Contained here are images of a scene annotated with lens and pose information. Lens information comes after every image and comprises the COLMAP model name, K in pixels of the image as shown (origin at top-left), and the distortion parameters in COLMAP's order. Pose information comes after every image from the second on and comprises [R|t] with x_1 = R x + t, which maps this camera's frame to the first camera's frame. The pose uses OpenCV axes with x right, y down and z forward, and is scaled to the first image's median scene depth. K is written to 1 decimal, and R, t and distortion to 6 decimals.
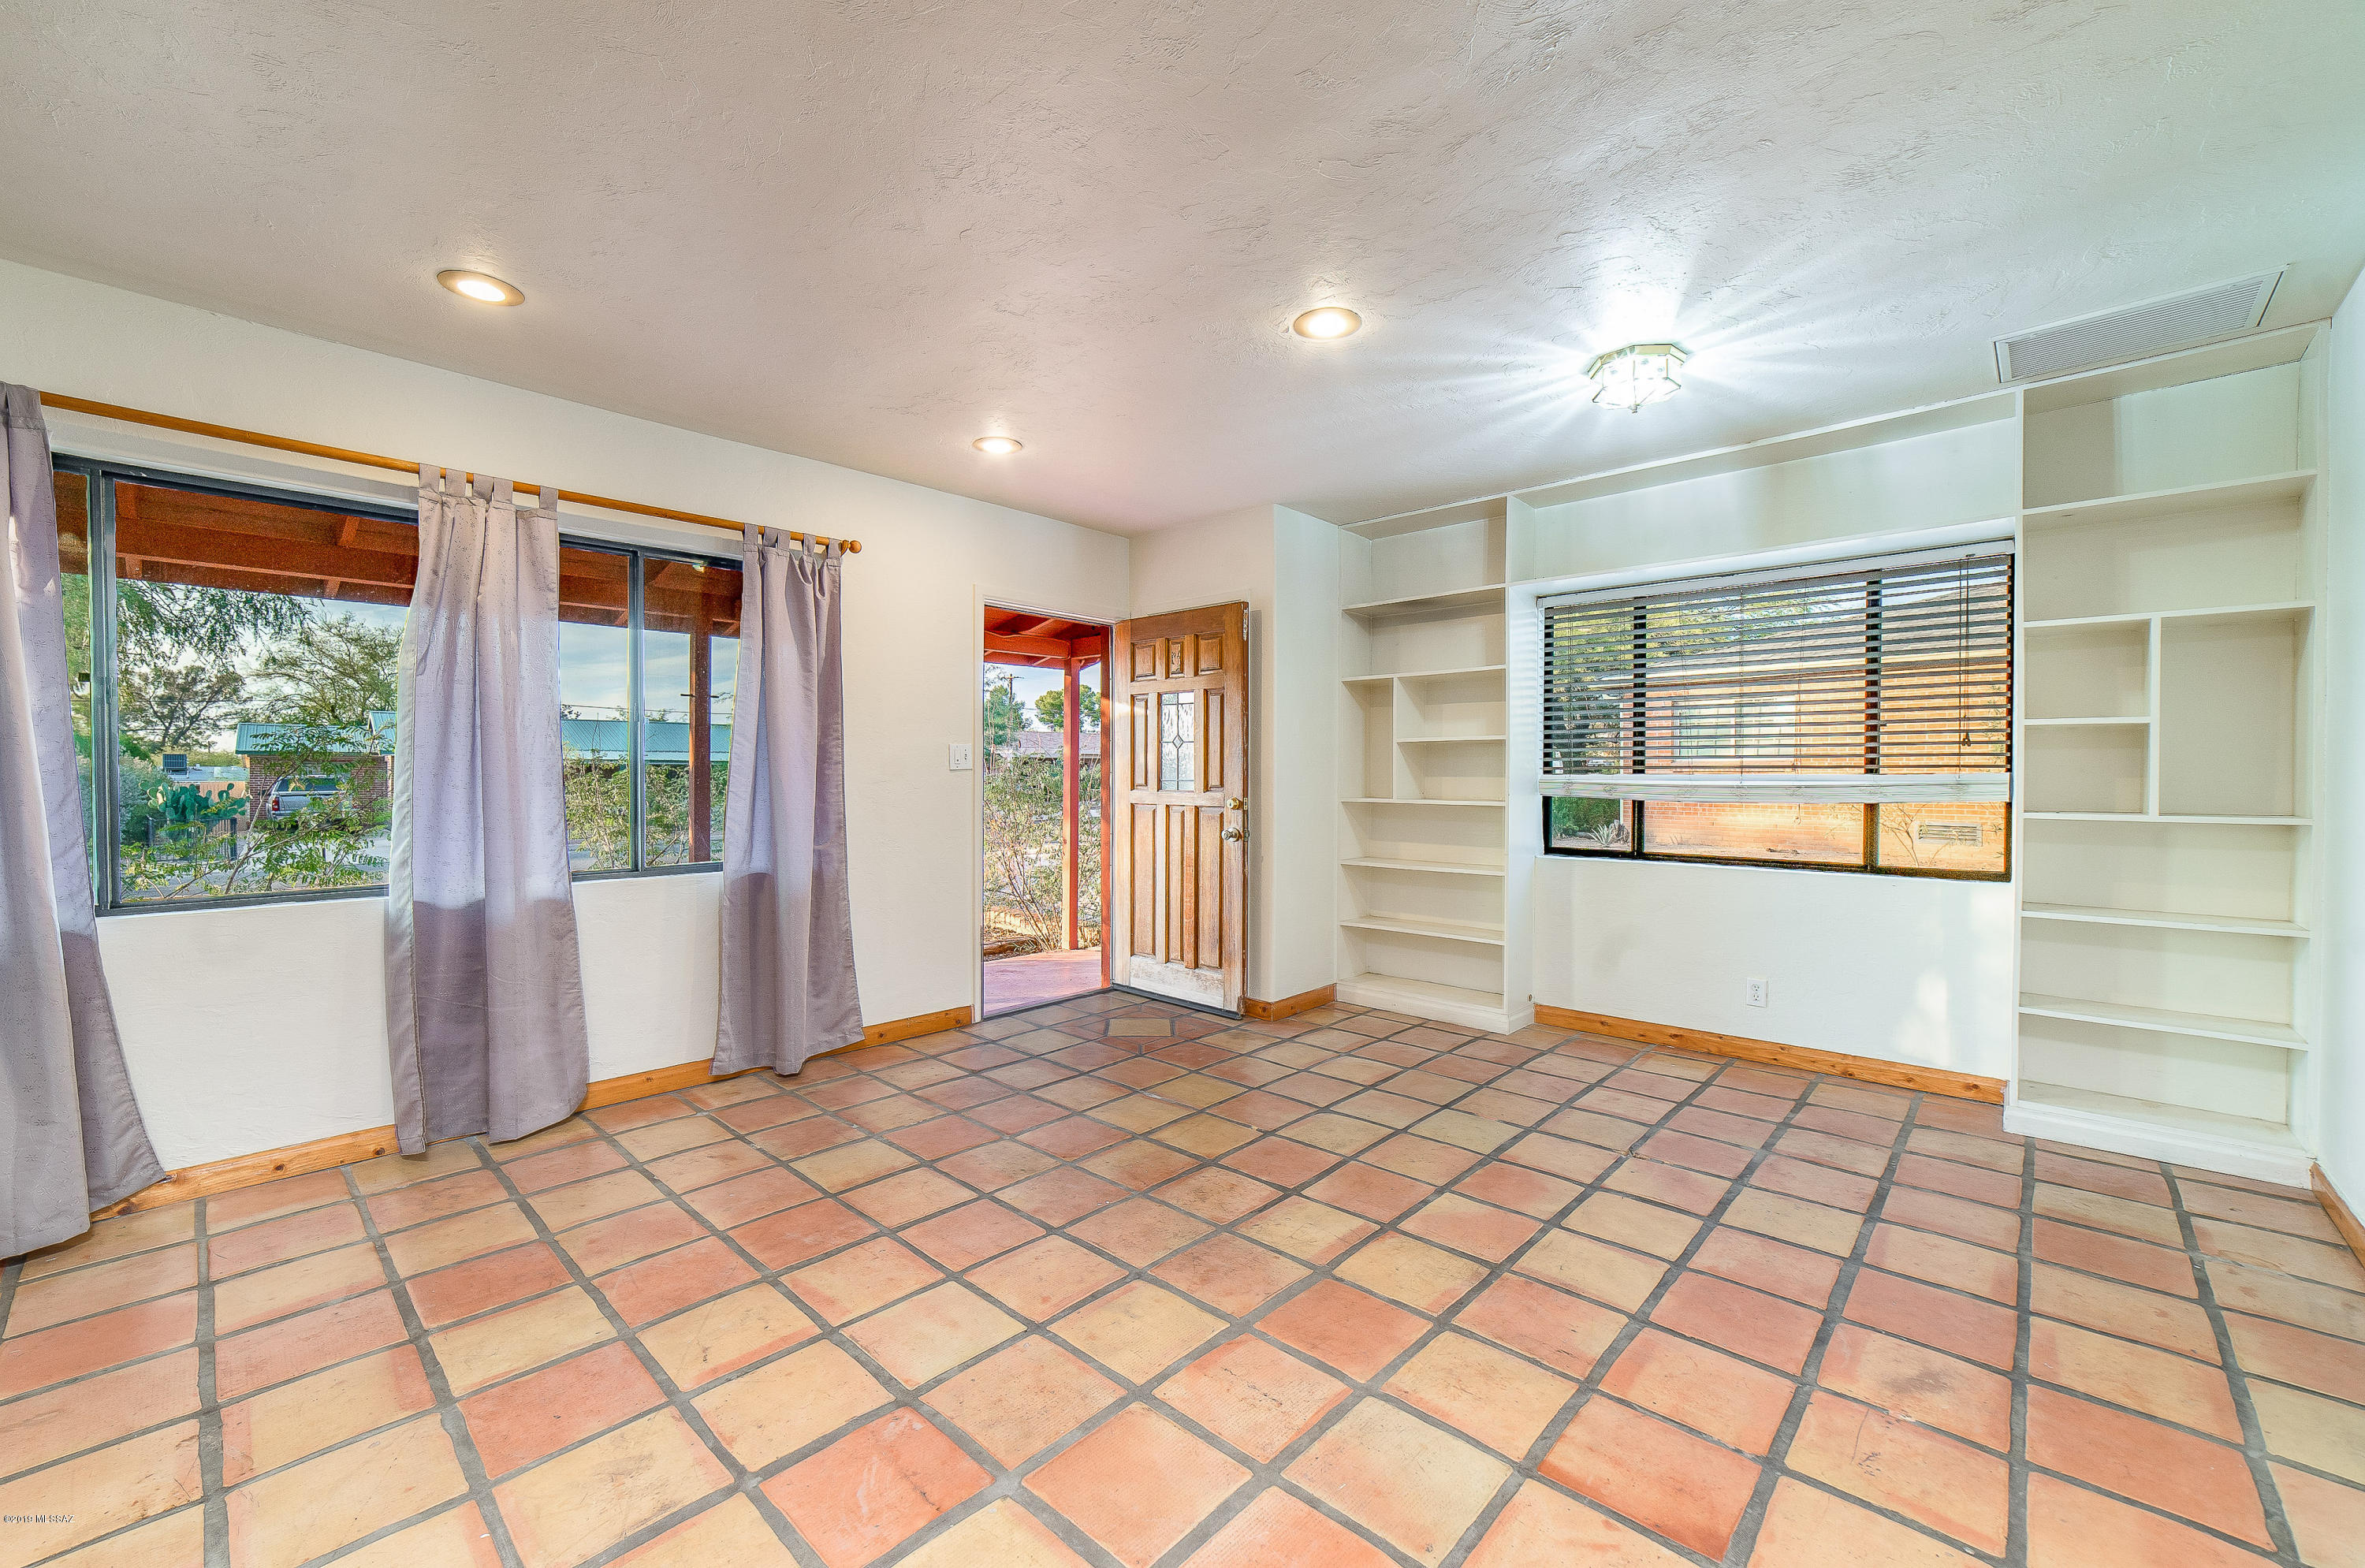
lens RADIAL K [[940.1, 0, 1170.6], [0, 940.1, 791.2], [0, 0, 1]] dist [0.000395, 0.000273]
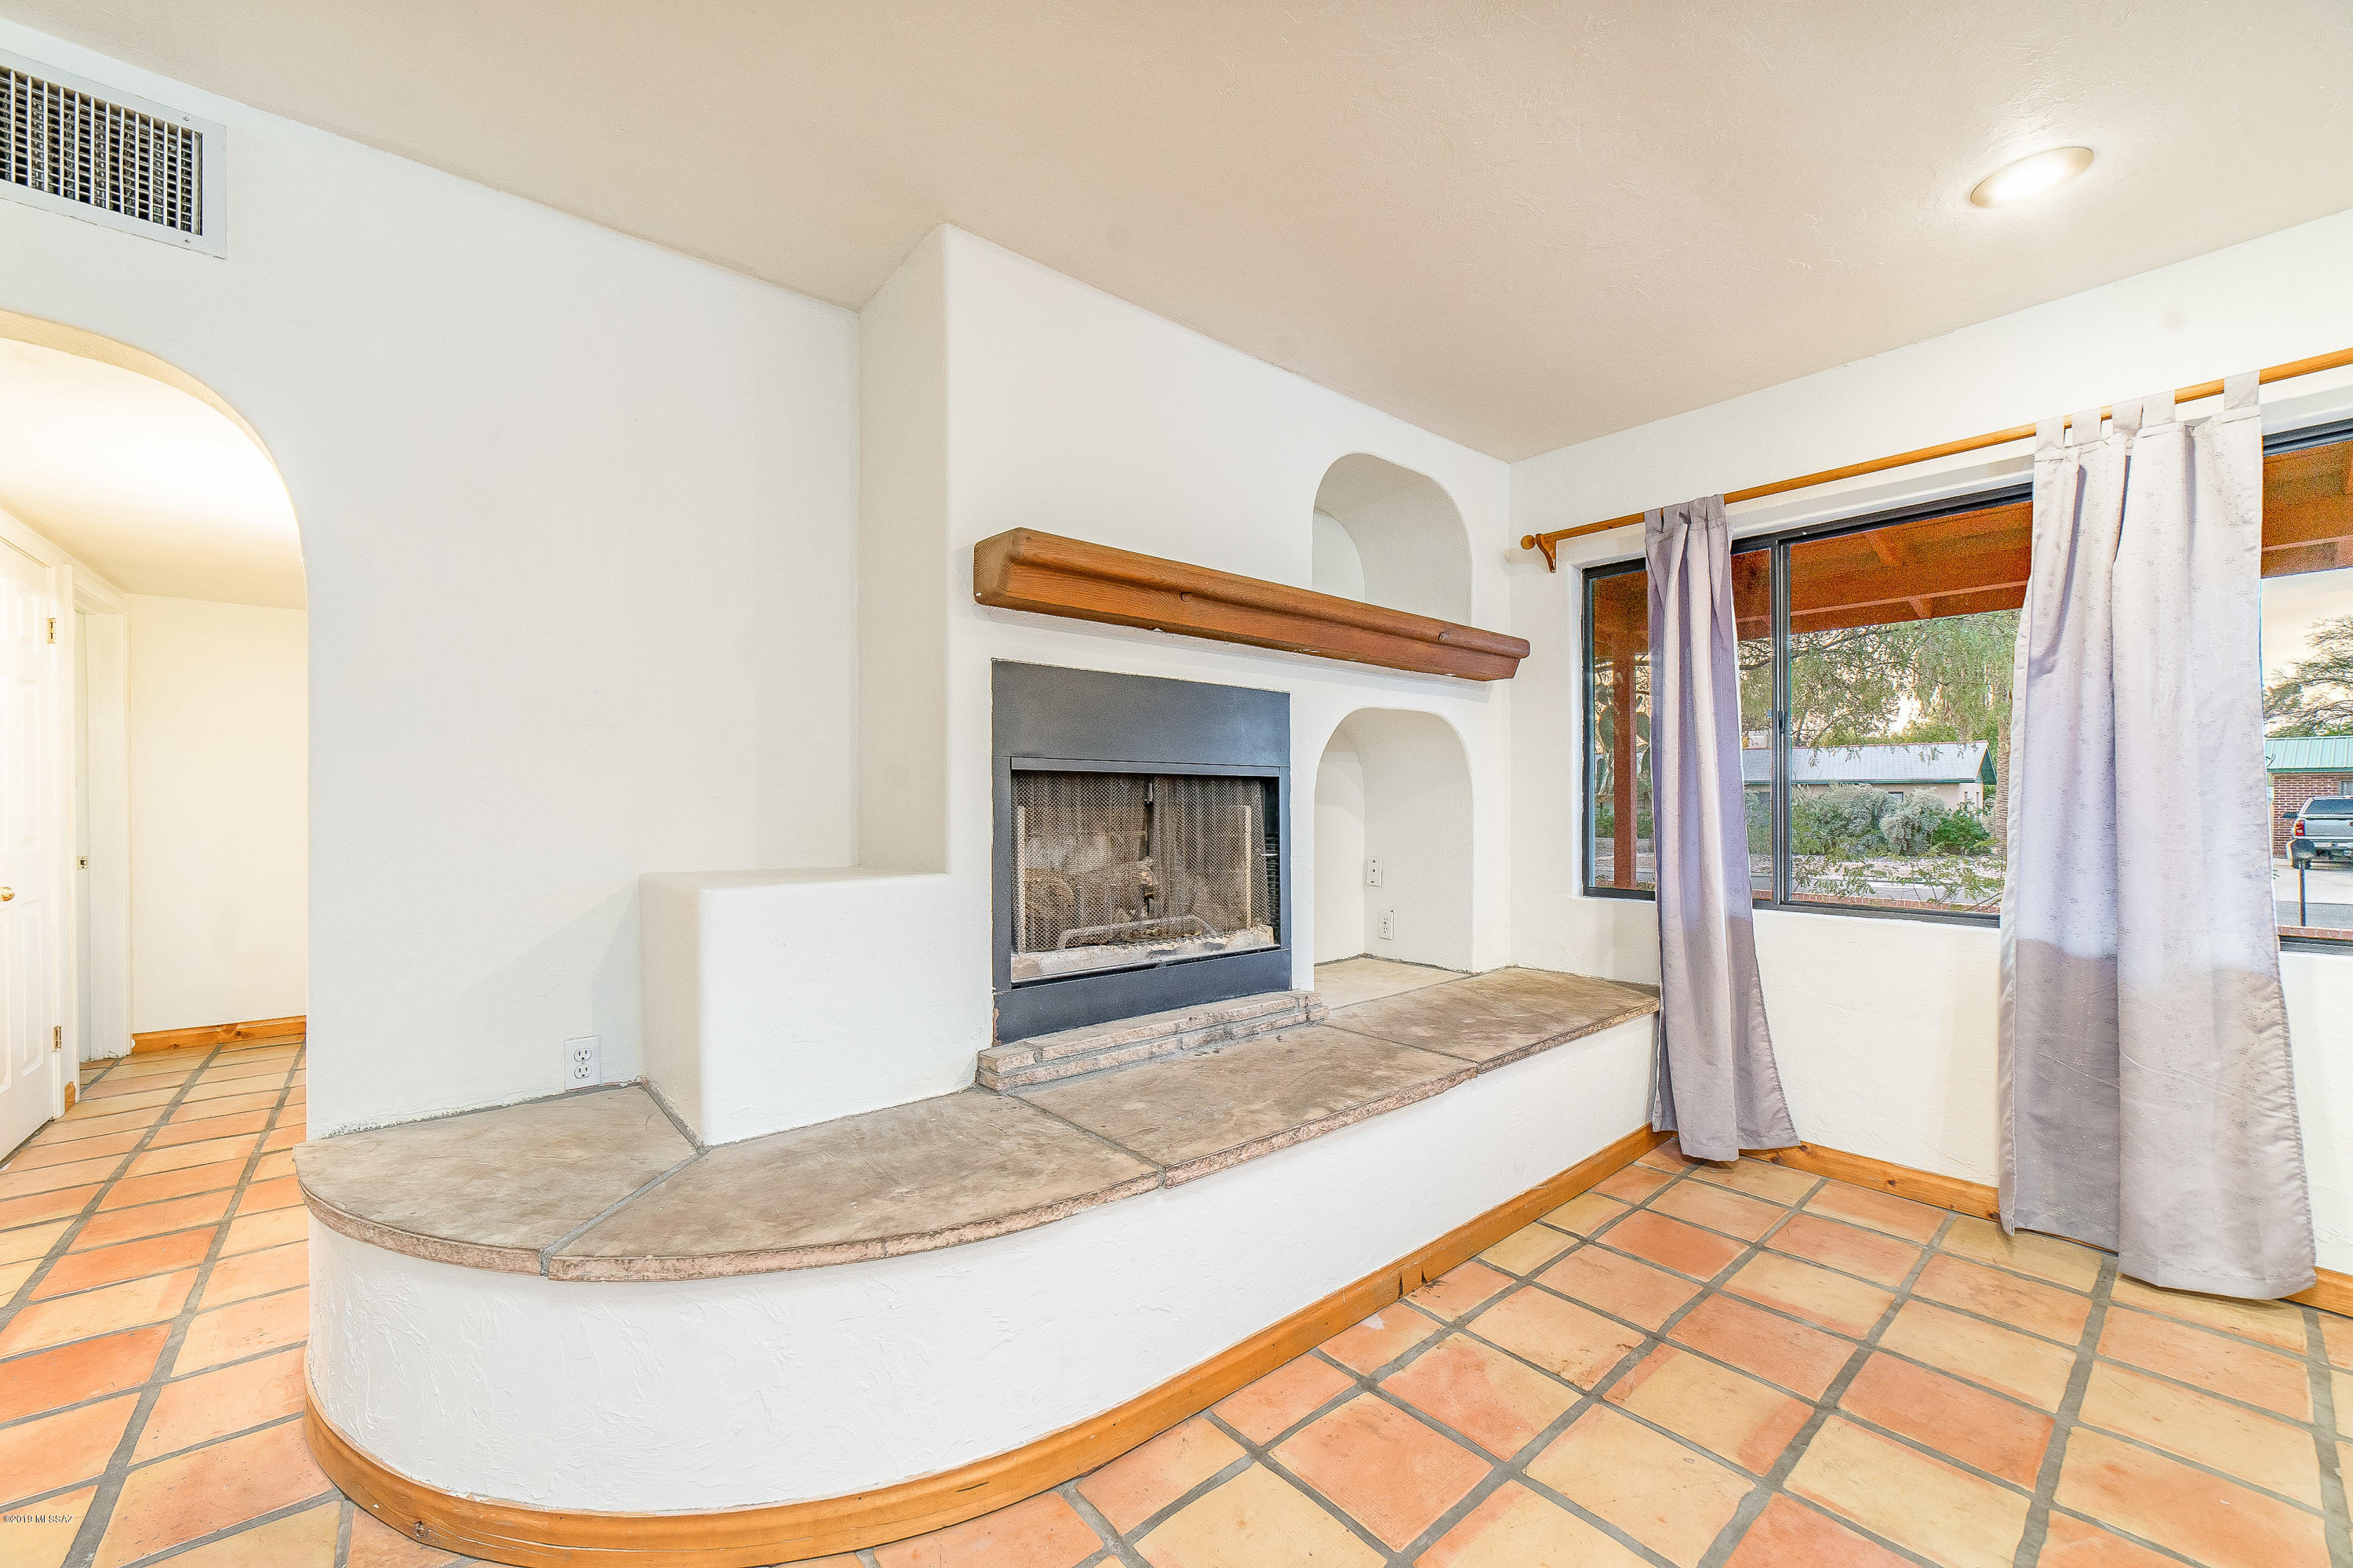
lens RADIAL K [[920.1, 0, 1163.2], [0, 920.1, 797.0], [0, 0, 1]] dist [-0.024435, 0.007712]
pose [[-0.120776, -0.000154, -0.992680, 0.117874], [-0.015617, 0.999877, 0.001745, -0.001545], [0.992557, 0.015714, -0.120764, 0.369109]]
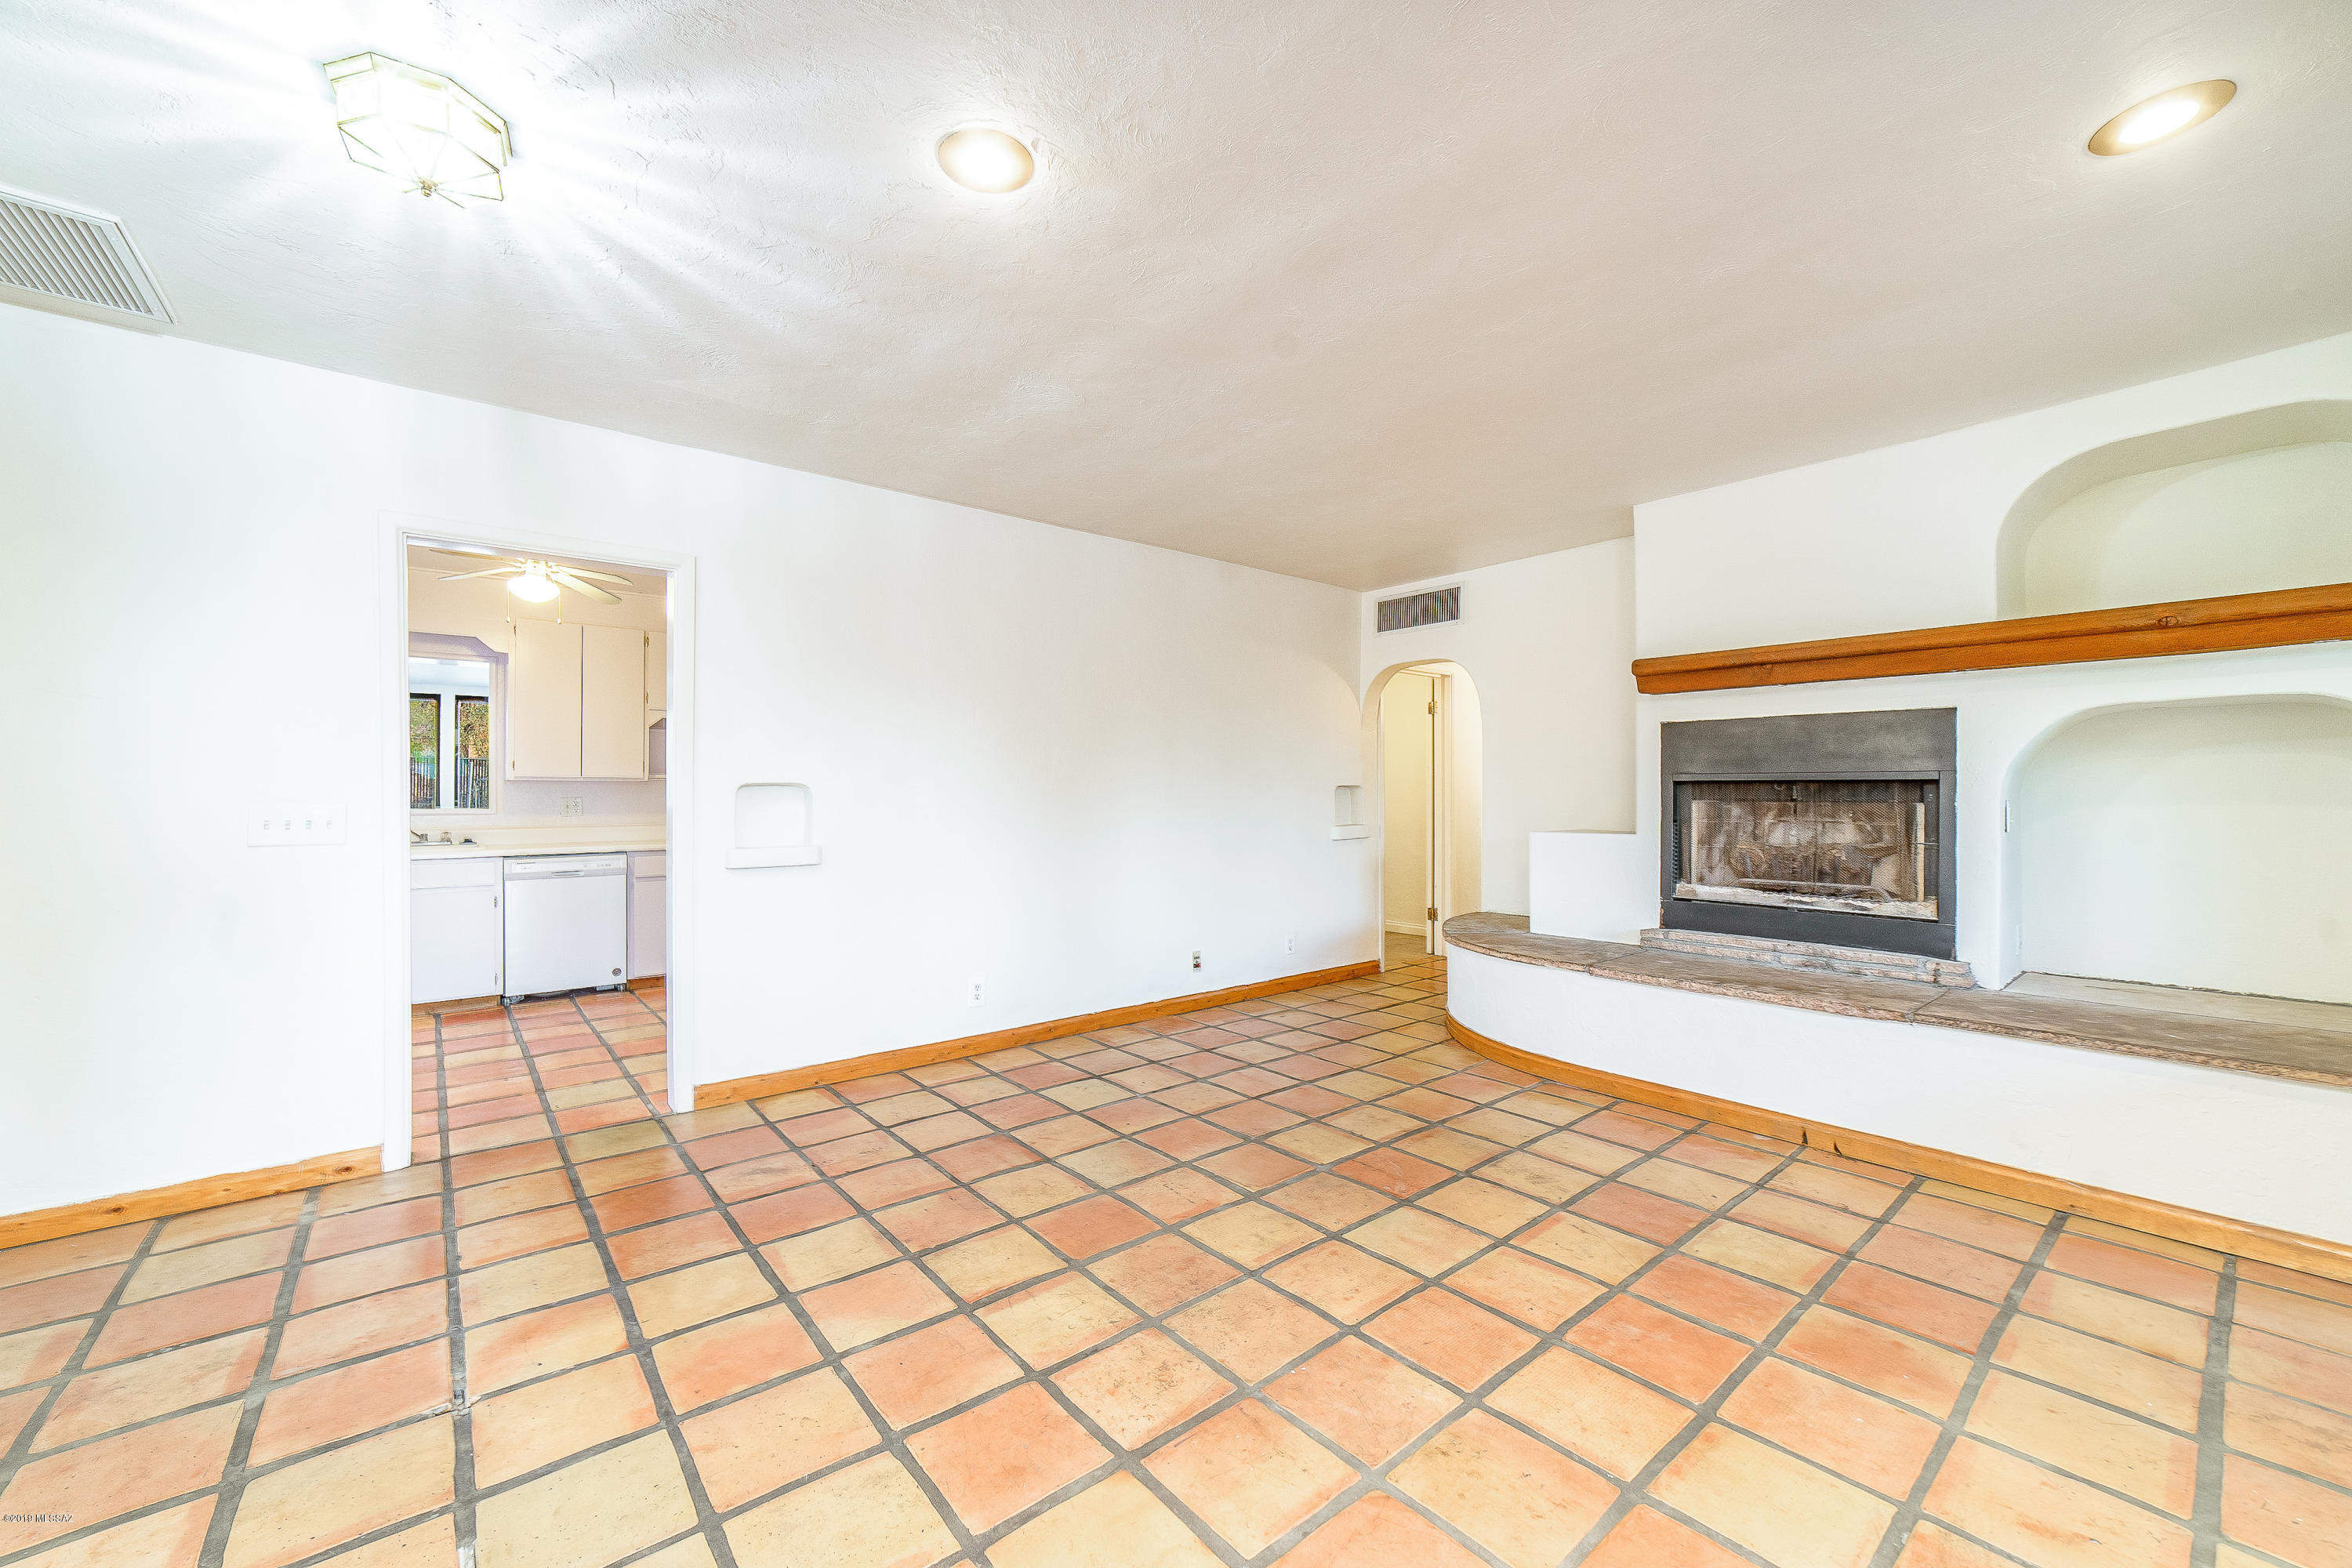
lens RADIAL K [[900.1, 0, 1176.0], [0, 900.1, 784.0], [0, 0, 1]] dist [0.000771, 0.000254]
pose [[-0.992402, 0.003432, 0.122992, -0.067942], [0.003965, 0.999984, 0.004088, -0.028959], [-0.122976, 0.004545, -0.992399, 1.804979]]
